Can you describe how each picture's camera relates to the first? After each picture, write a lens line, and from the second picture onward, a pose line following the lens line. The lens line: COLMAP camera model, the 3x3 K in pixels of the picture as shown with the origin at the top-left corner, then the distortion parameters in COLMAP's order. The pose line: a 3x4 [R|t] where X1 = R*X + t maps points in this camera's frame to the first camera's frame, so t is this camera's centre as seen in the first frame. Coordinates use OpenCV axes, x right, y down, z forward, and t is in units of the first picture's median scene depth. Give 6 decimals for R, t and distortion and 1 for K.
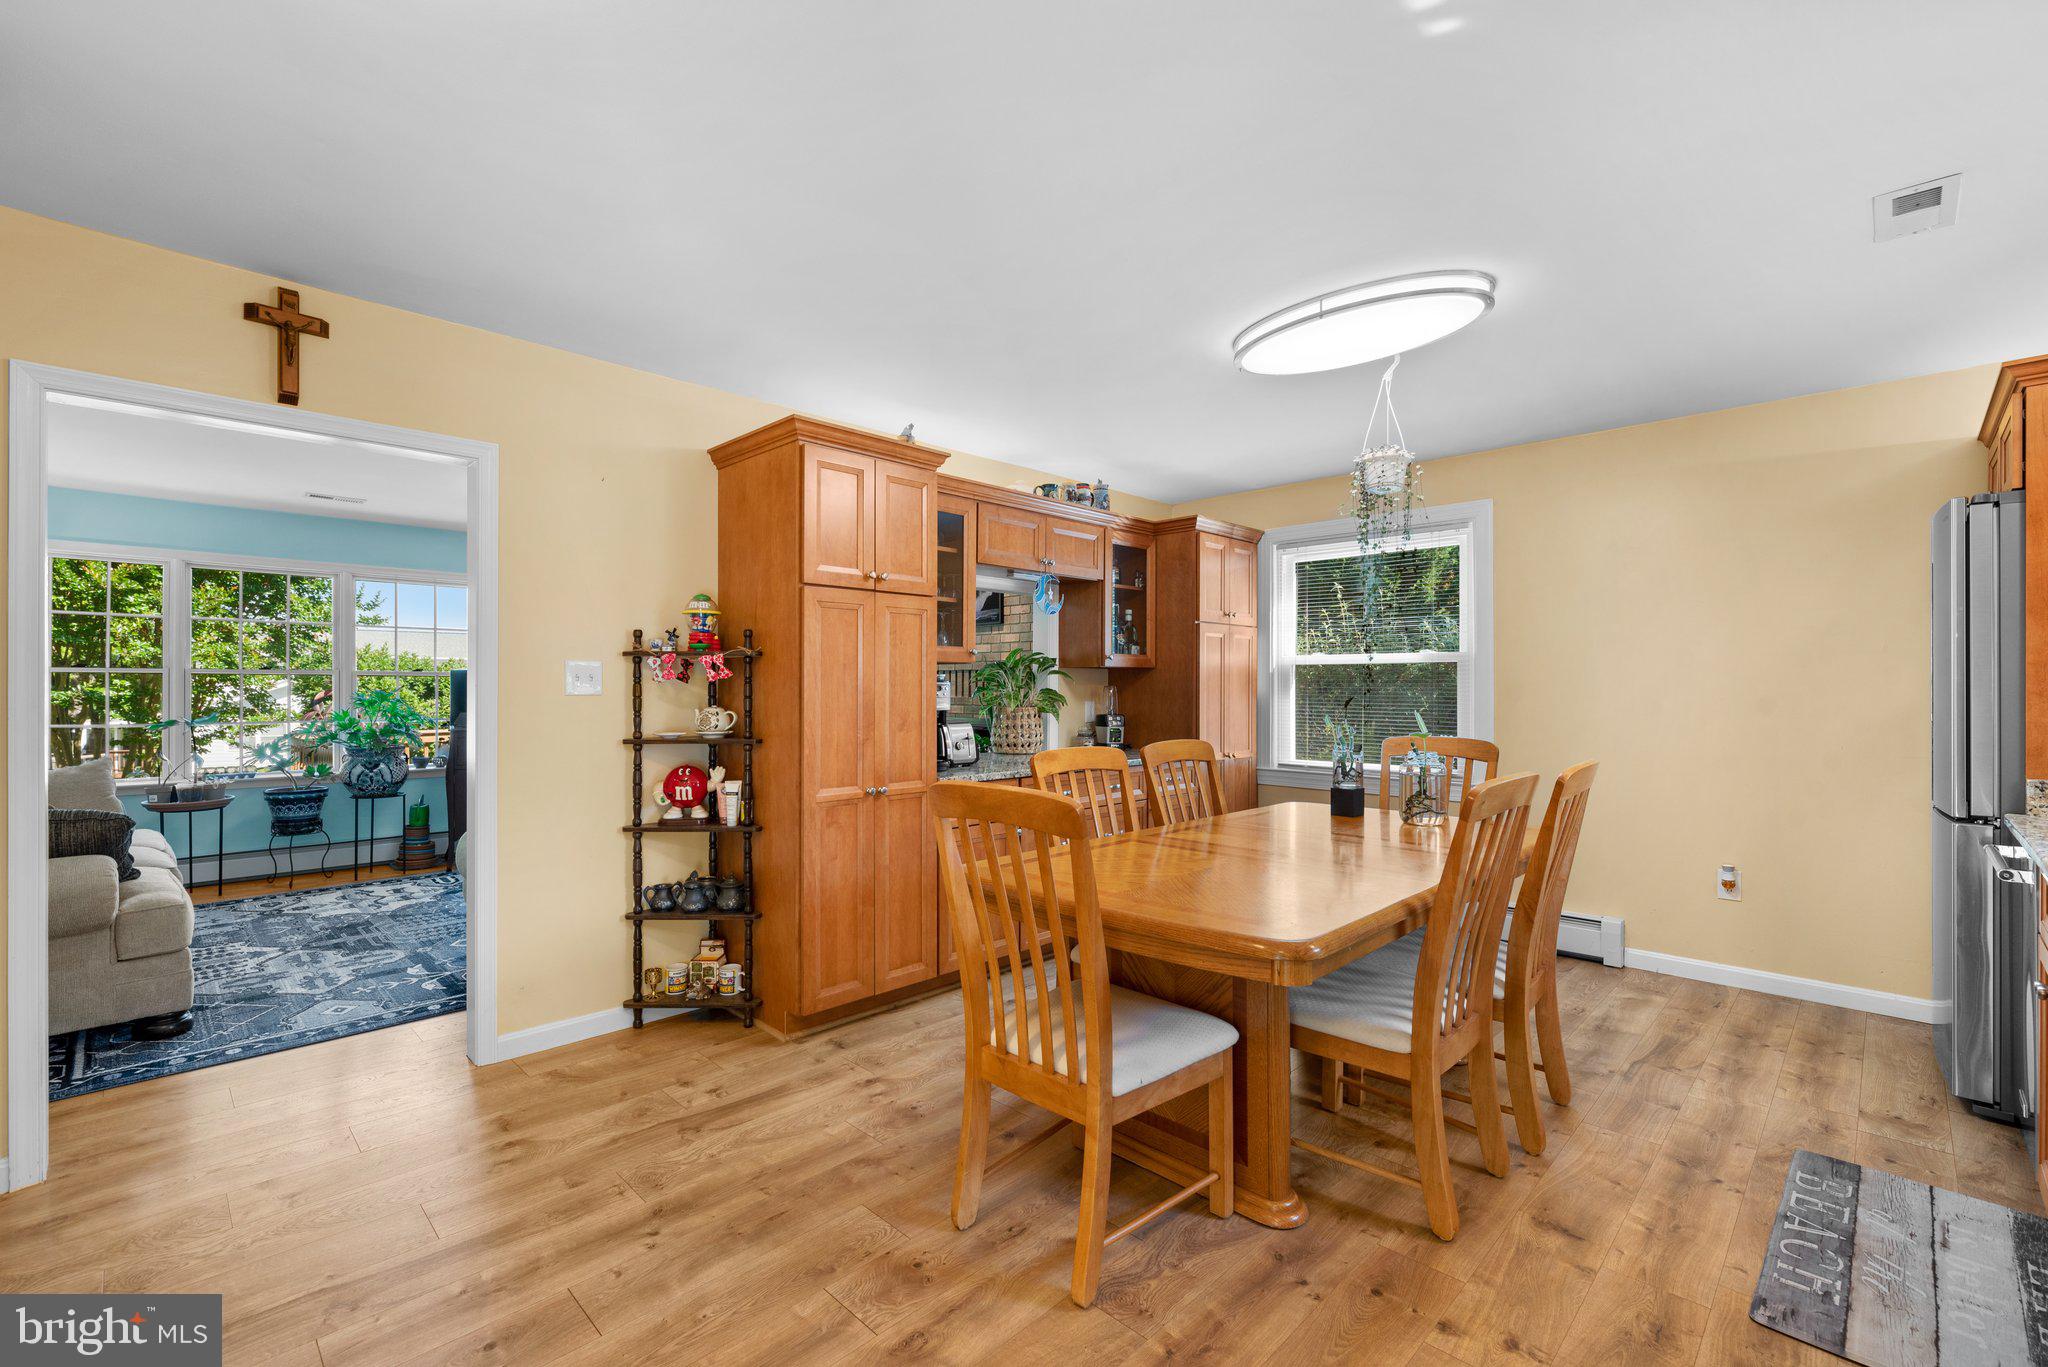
lens RADIAL K [[878.6, 0, 1023.3], [0, 878.6, 688.2], [0, 0, 1]] dist [0.007871, -0.000106]
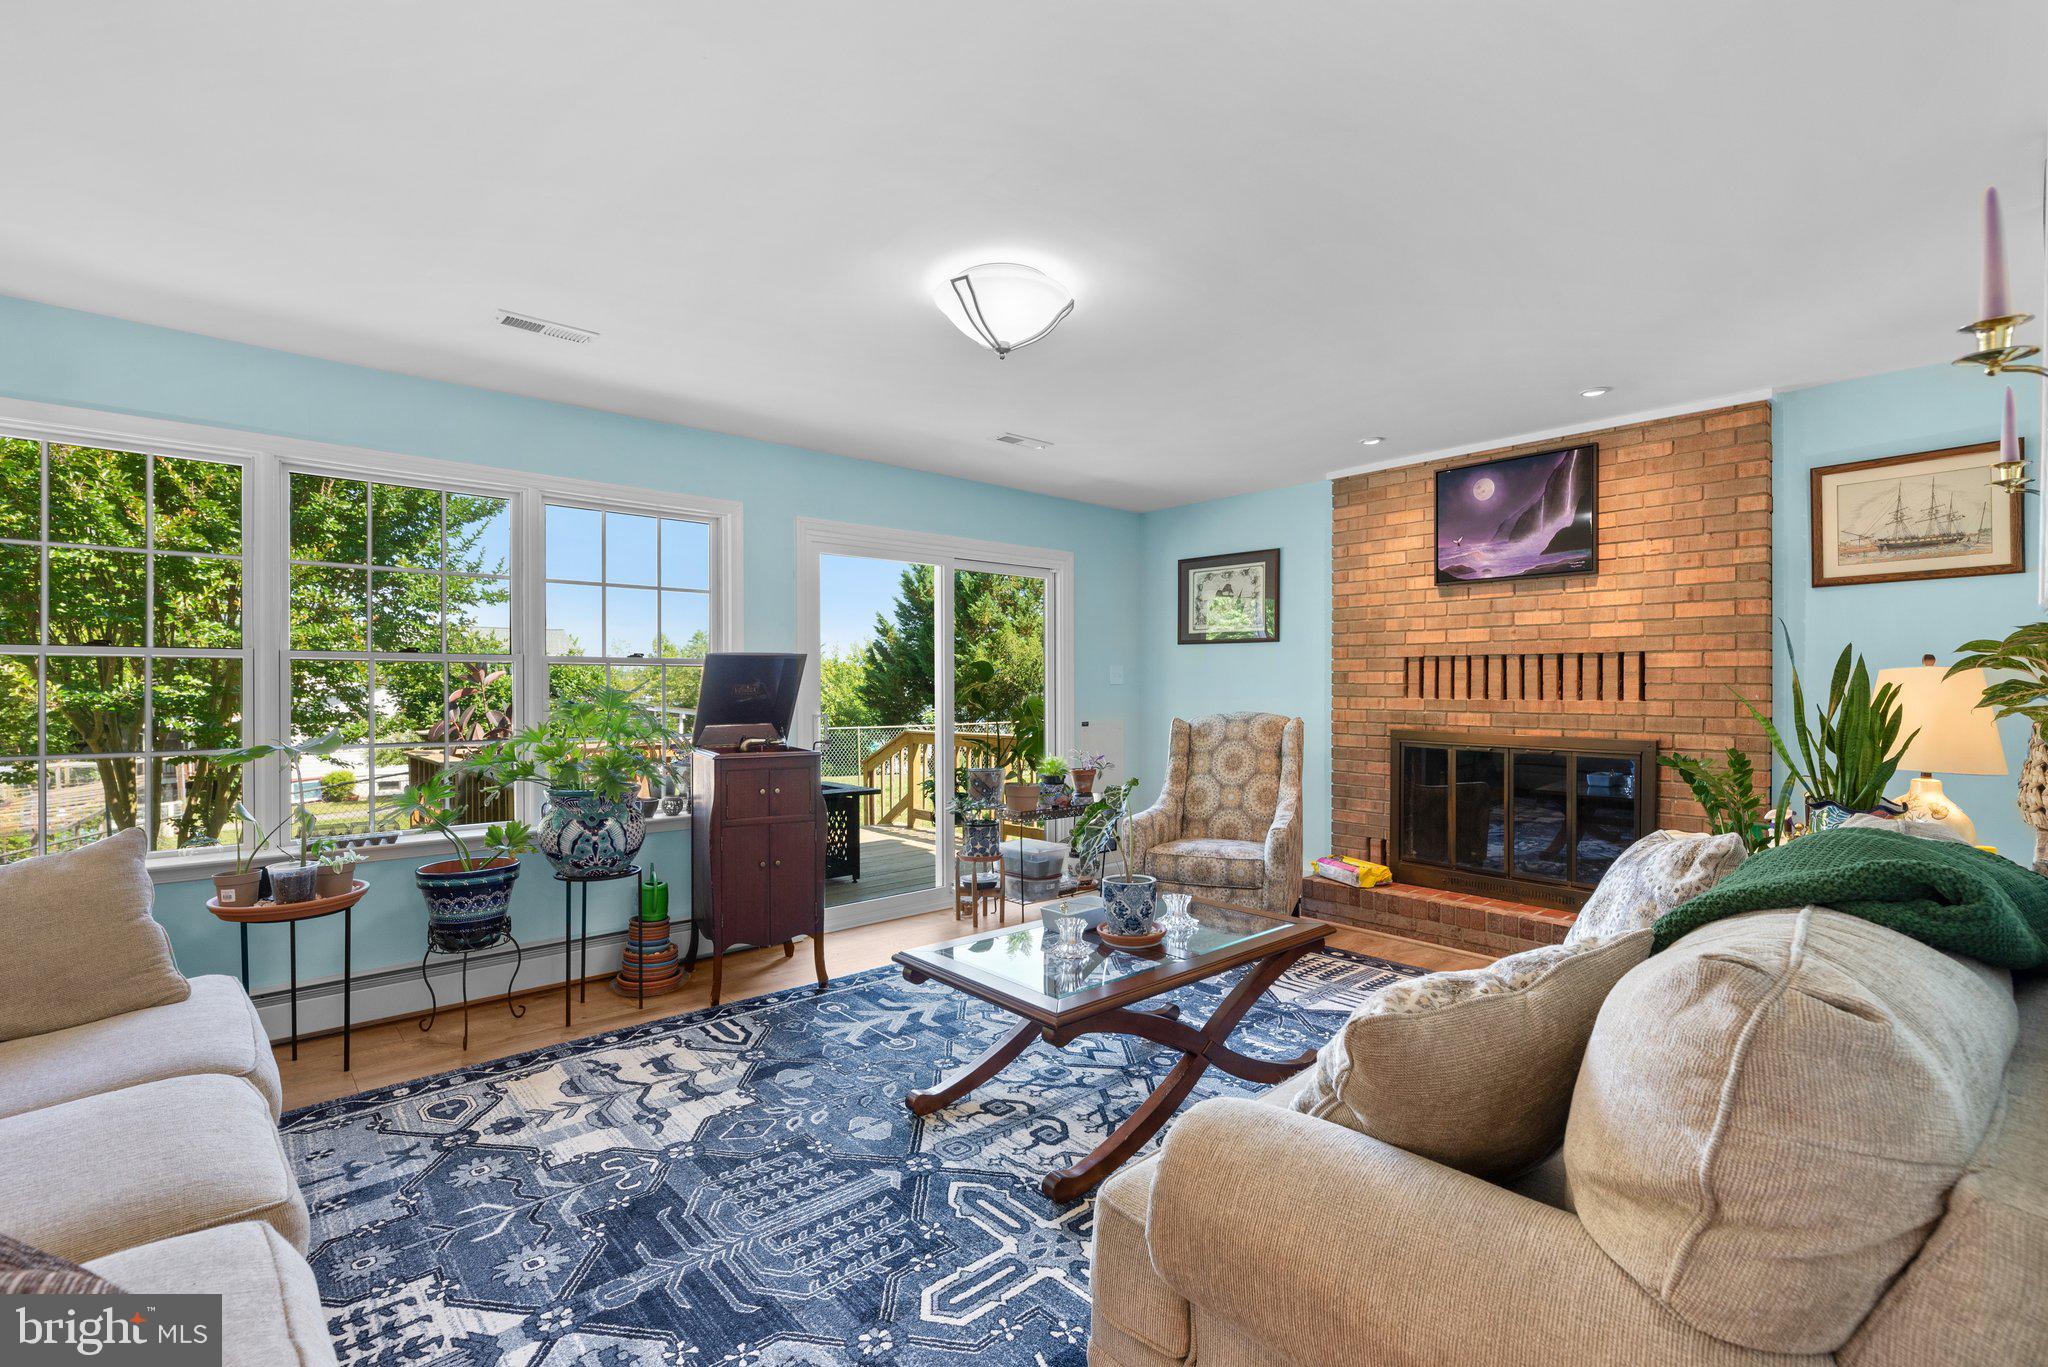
lens RADIAL K [[910.5, 0, 1032.1], [0, 910.5, 688.6], [0, 0, 1]] dist [0.000483, -0.000148]
pose [[0.998652, -0.000667, -0.051892, -0.432361], [0.000791, 0.999997, 0.002373, 0.001246], [0.051890, -0.002410, 0.998650, 0.438643]]
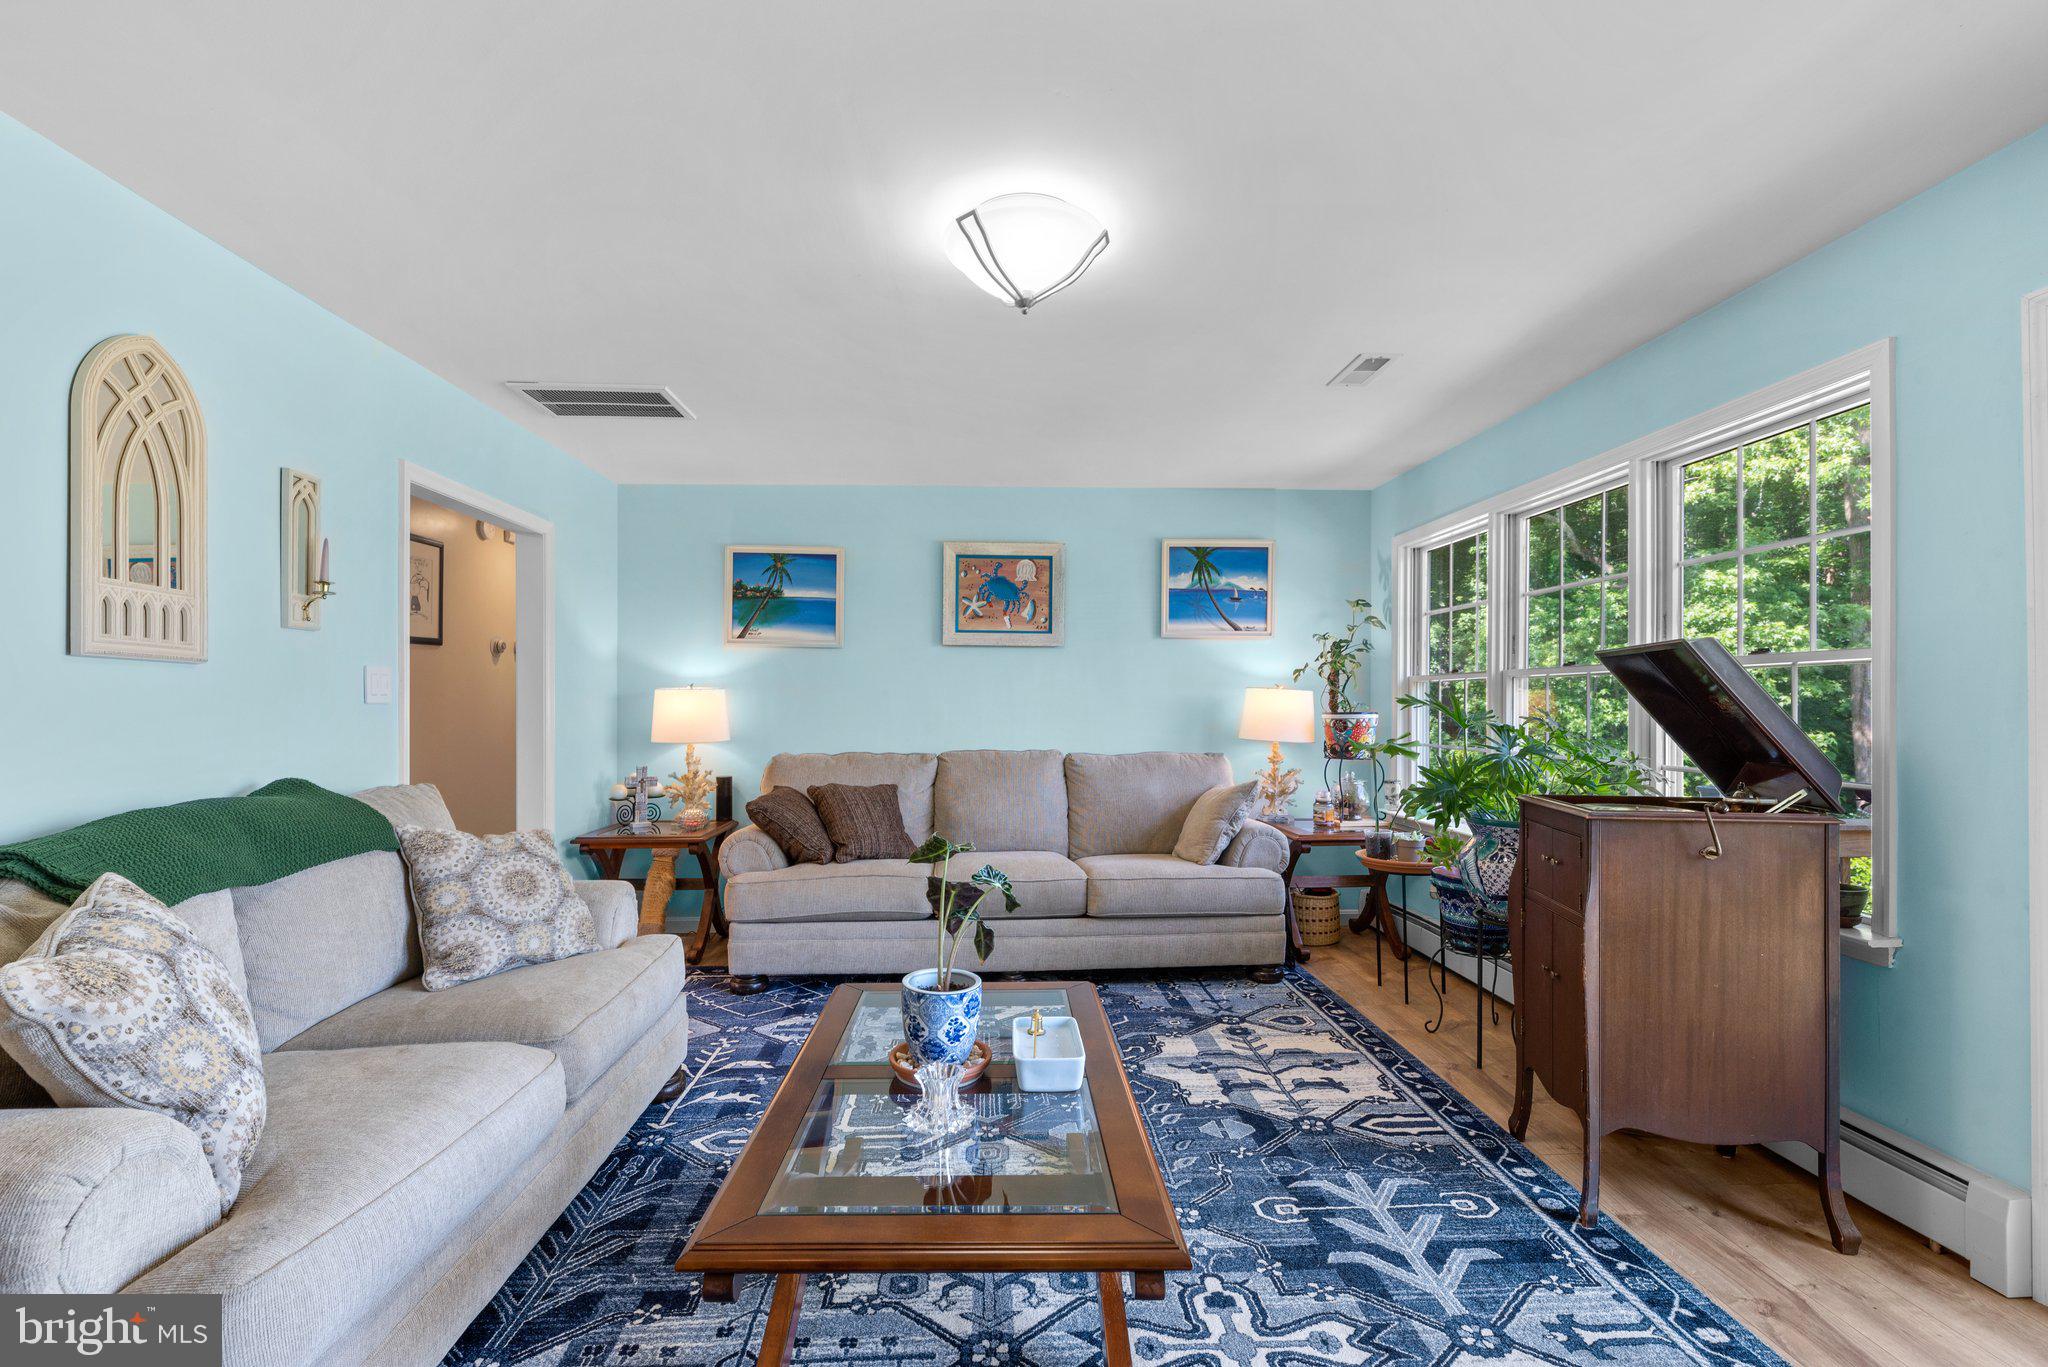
lens RADIAL K [[878.6, 0, 1023.3], [0, 878.6, 688.2], [0, 0, 1]] dist [0.007871, -0.000106]
pose [[-0.671035, -0.012696, -0.741317, -0.185331], [0.001877, 0.999821, -0.018822, 0.002321], [0.741424, -0.014022, -0.670891, 1.162233]]
